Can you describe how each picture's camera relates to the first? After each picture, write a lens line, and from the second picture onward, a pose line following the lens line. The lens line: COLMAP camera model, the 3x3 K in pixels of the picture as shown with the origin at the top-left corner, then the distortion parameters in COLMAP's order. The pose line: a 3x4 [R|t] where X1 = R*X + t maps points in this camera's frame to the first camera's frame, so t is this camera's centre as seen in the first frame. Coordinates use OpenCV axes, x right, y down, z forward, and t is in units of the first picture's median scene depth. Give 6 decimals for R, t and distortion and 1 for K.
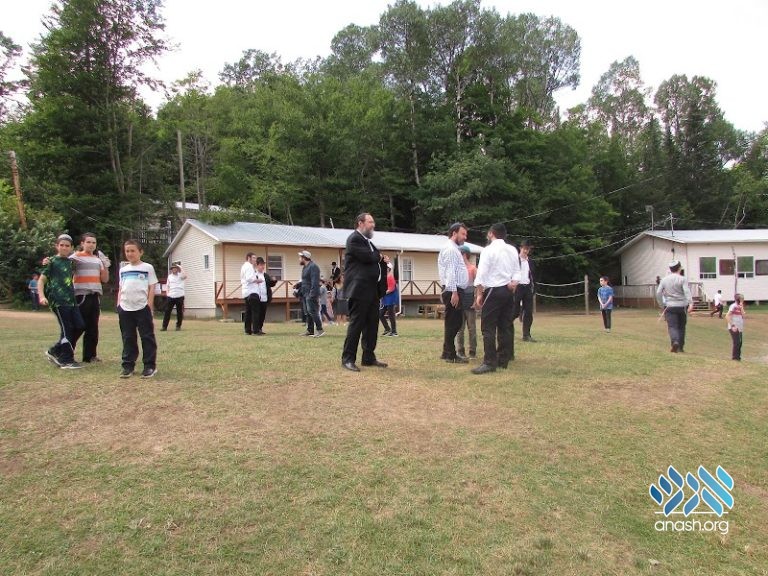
lens RADIAL K [[568.2, 0, 384.0], [0, 568.2, 288.0], [0, 0, 1]] dist [-0.003714, 0.003814]
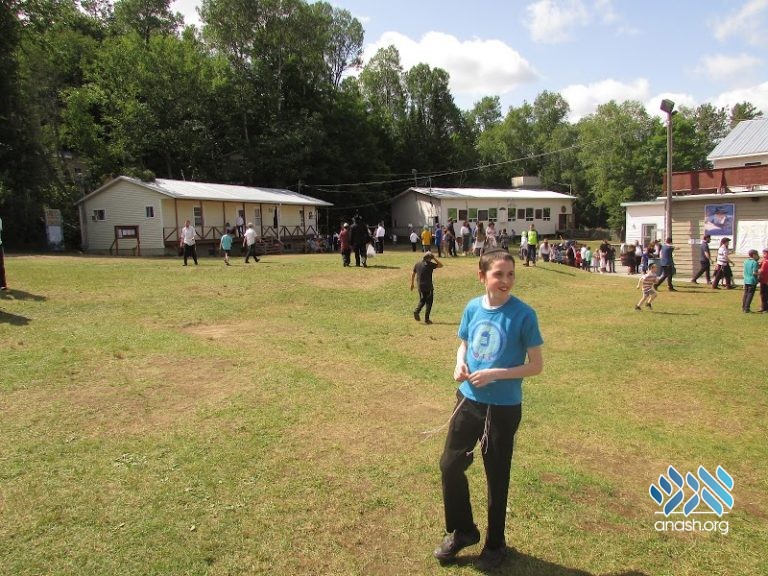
lens RADIAL K [[567.7, 0, 384.0], [0, 567.7, 288.0], [0, 0, 1]] dist [0.004539, 0.006503]
pose [[0.890084, -0.052353, 0.452781, -0.221674], [0.003920, 0.994224, 0.107251, -0.006464], [-0.455781, -0.093688, 0.885148, -0.196803]]
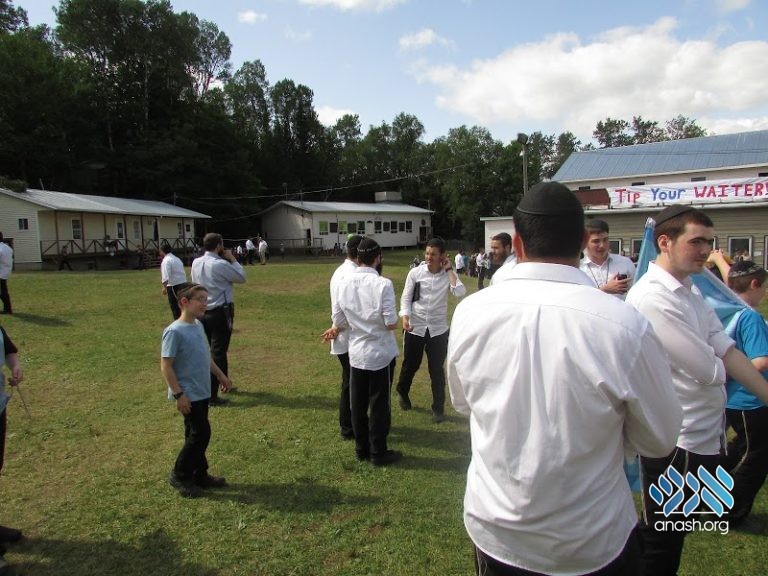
lens RADIAL K [[567.7, 0, 384.0], [0, 567.7, 288.0], [0, 0, 1]] dist [0.004539, 0.006503]
pose [[0.745580, -0.063840, 0.663351, -0.283263], [0.007415, 0.996134, 0.087532, -0.006603], [-0.666375, -0.060343, 0.743171, -0.209072]]
